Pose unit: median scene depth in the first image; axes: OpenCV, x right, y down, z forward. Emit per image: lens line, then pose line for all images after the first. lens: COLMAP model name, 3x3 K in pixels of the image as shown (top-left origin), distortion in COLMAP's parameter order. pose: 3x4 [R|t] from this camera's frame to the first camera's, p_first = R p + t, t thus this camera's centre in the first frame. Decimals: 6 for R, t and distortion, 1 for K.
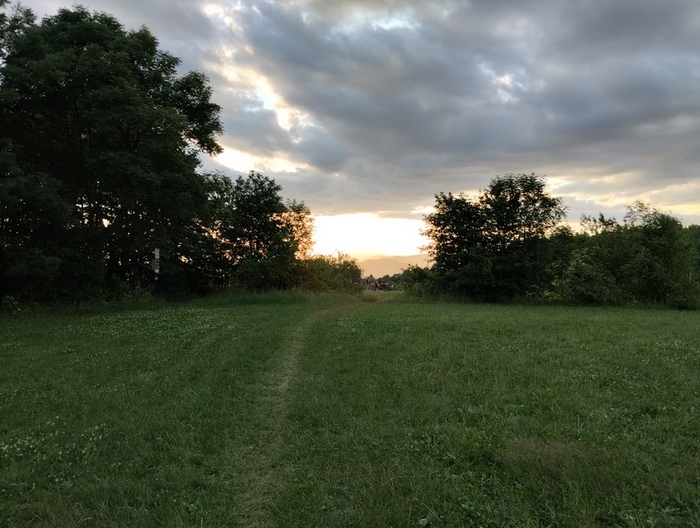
lens RADIAL K [[542.4, 0, 353.6], [0, 542.4, 263.1], [0, 0, 1]] dist [0.018895, -0.041140]
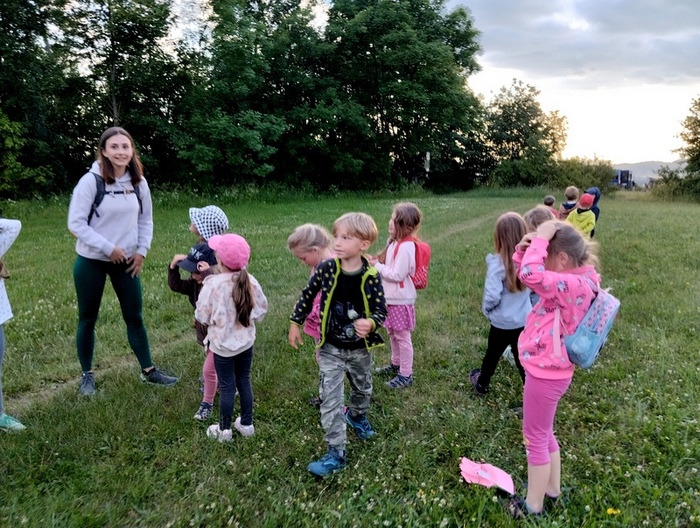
lens RADIAL K [[542.4, 0, 349.8], [0, 542.4, 266.0], [0, 0, 1]] dist [0.018895, -0.041140]
pose [[0.872572, 0.093960, -0.479363, 0.119170], [-0.003870, 0.982625, 0.185560, 0.000206], [0.488470, -0.160059, 0.857775, -0.240263]]
